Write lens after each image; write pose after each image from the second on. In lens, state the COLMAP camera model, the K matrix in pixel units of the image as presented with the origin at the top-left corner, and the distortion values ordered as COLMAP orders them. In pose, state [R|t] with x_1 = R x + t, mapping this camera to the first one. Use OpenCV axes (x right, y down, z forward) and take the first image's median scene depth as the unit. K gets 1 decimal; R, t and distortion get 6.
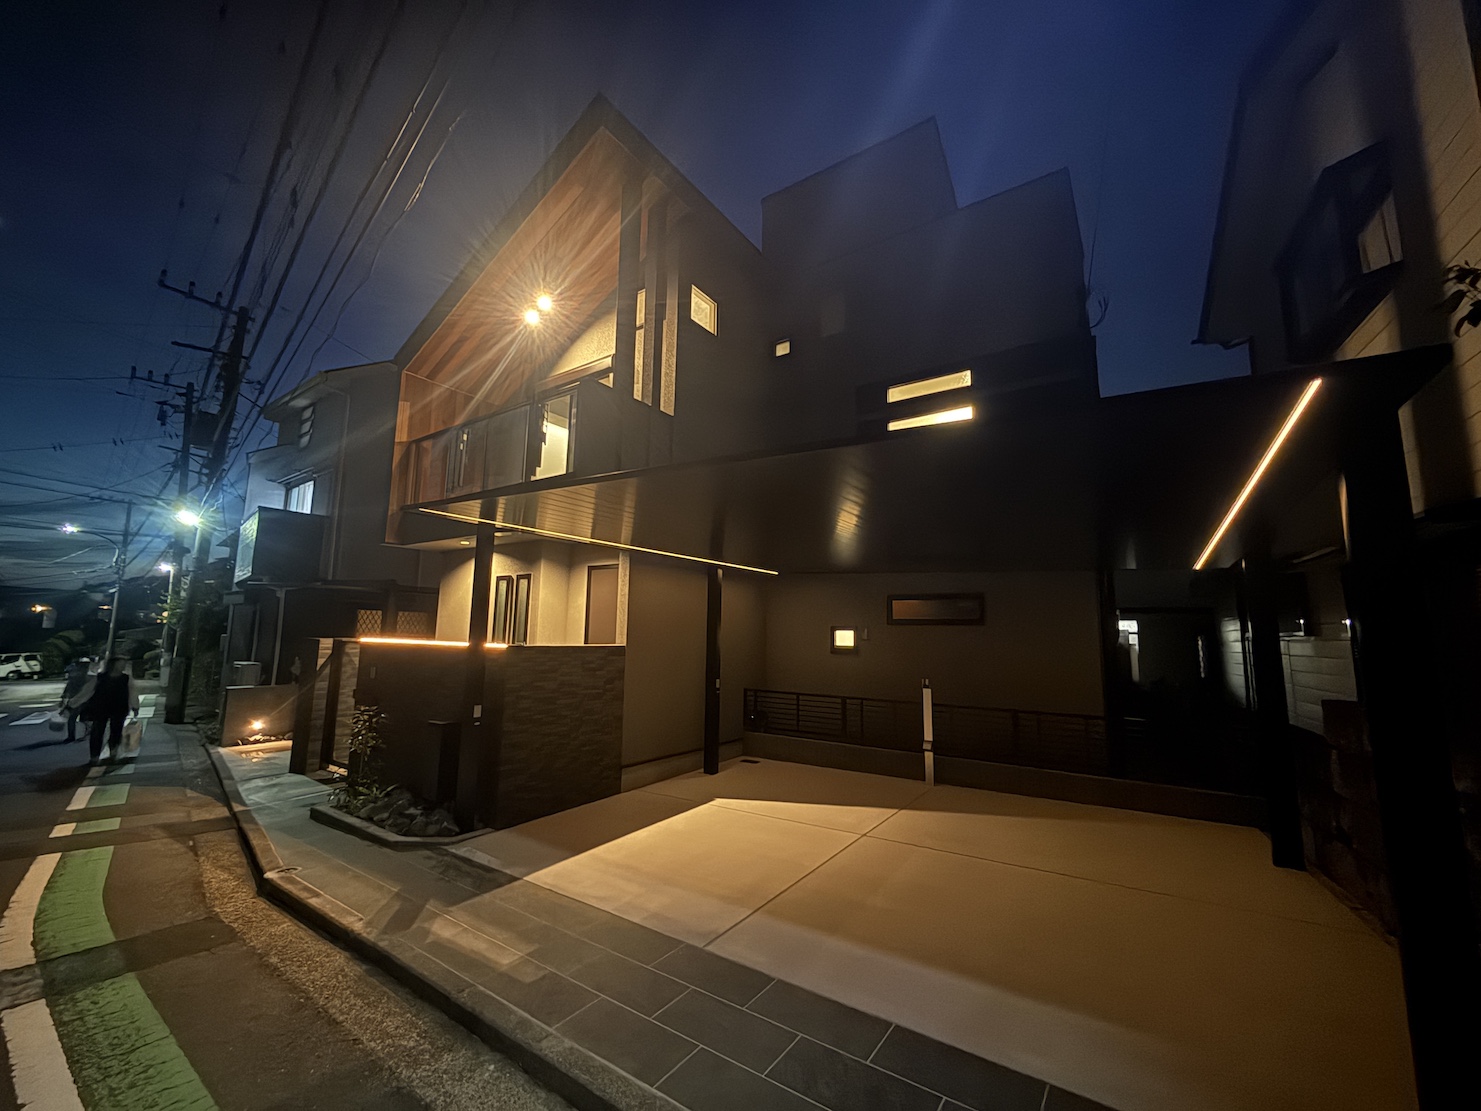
lens RADIAL K [[590.2, 0, 735.4], [0, 590.2, 556.9], [0, 0, 1]] dist [-0.000979, 0.000280]
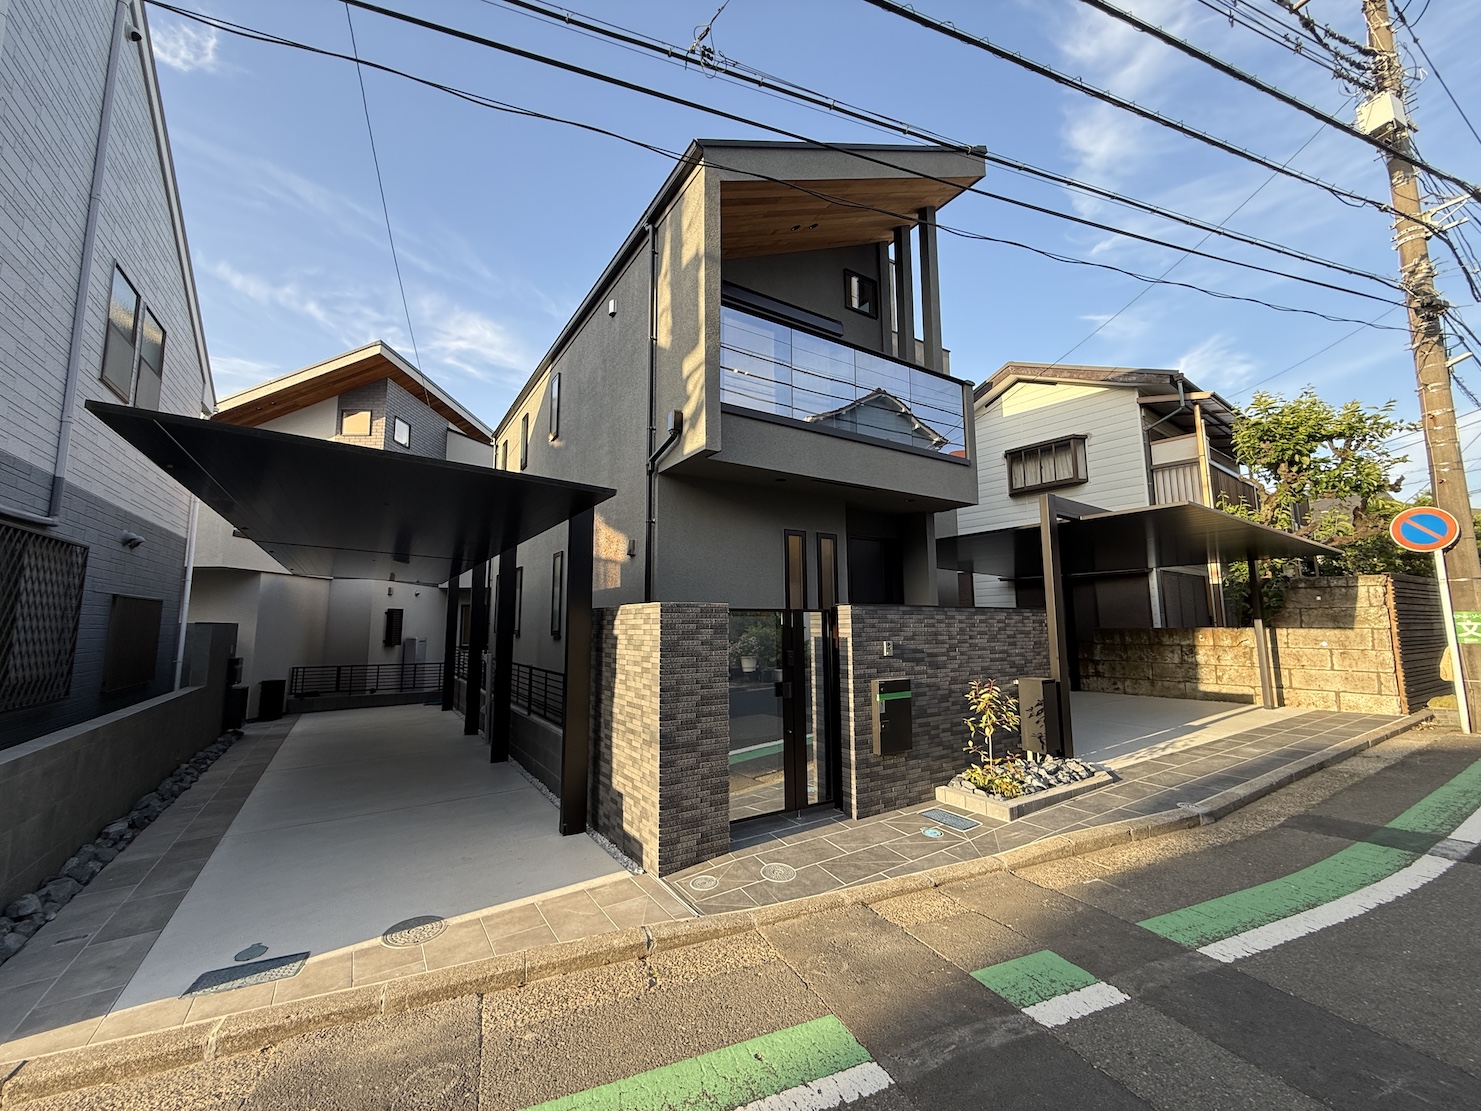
lens RADIAL K [[590.2, 0, 736.0], [0, 590.2, 556.4], [0, 0, 1]] dist [-0.000979, 0.000280]
pose [[0.385567, 0.090264, 0.918254, -1.200699], [-0.110798, 0.992531, -0.051042, 0.121384], [-0.916003, -0.082060, 0.392689, 0.773707]]
